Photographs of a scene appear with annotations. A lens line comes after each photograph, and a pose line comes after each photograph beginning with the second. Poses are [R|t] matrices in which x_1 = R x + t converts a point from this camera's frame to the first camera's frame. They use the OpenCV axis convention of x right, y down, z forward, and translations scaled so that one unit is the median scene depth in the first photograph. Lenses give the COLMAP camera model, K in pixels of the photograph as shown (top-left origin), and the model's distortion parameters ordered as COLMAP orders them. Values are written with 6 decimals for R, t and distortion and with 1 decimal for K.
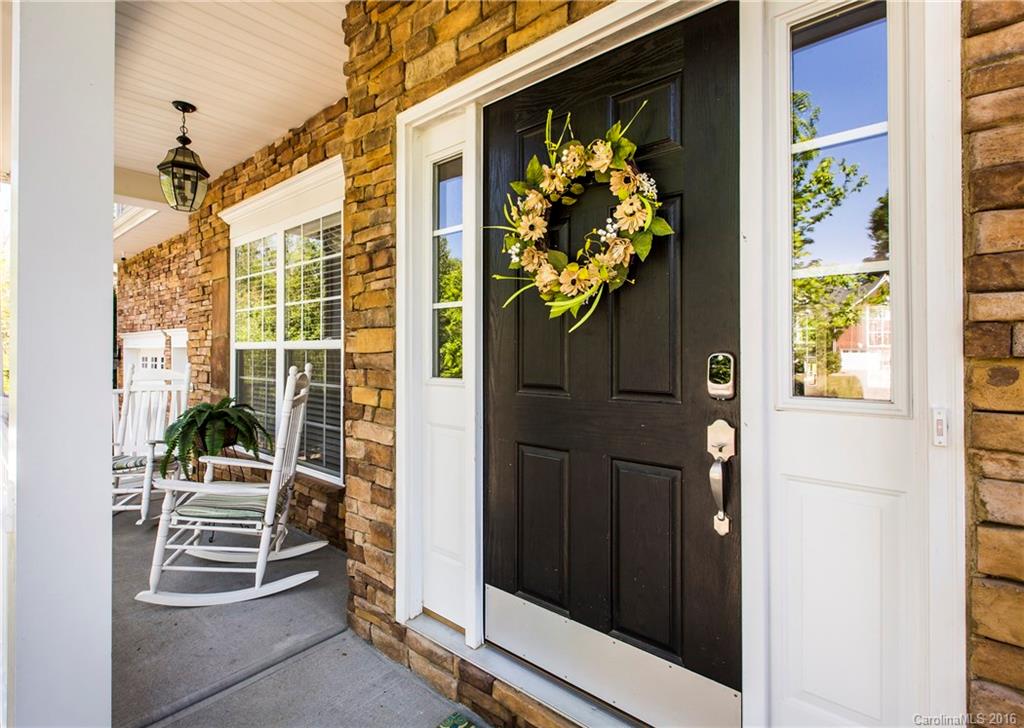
lens RADIAL K [[472.4, 0, 509.1], [0, 472.4, 342.1], [0, 0, 1]] dist [-0.000456, -0.000047]
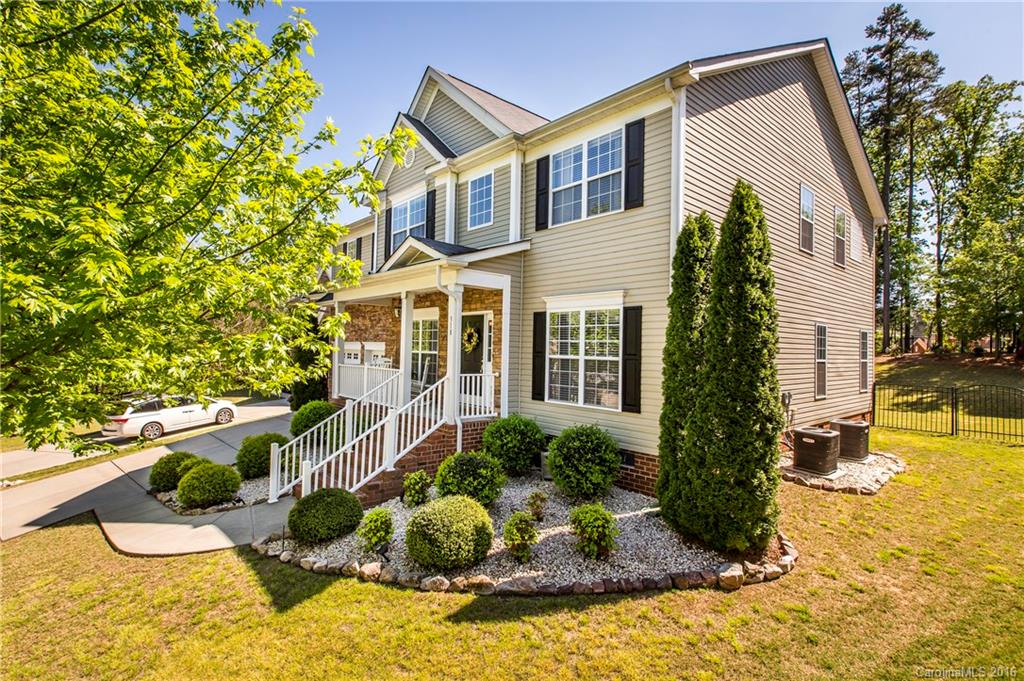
lens RADIAL K [[474.0, 0, 512.0], [0, 474.0, 340.5], [0, 0, 1]] dist [0.000131, -0.000059]
pose [[0.985912, 0.012753, -0.166780, 1.686395], [-0.012352, 0.999918, 0.003439, -0.217113], [0.166810, -0.001330, 0.985988, -5.132968]]
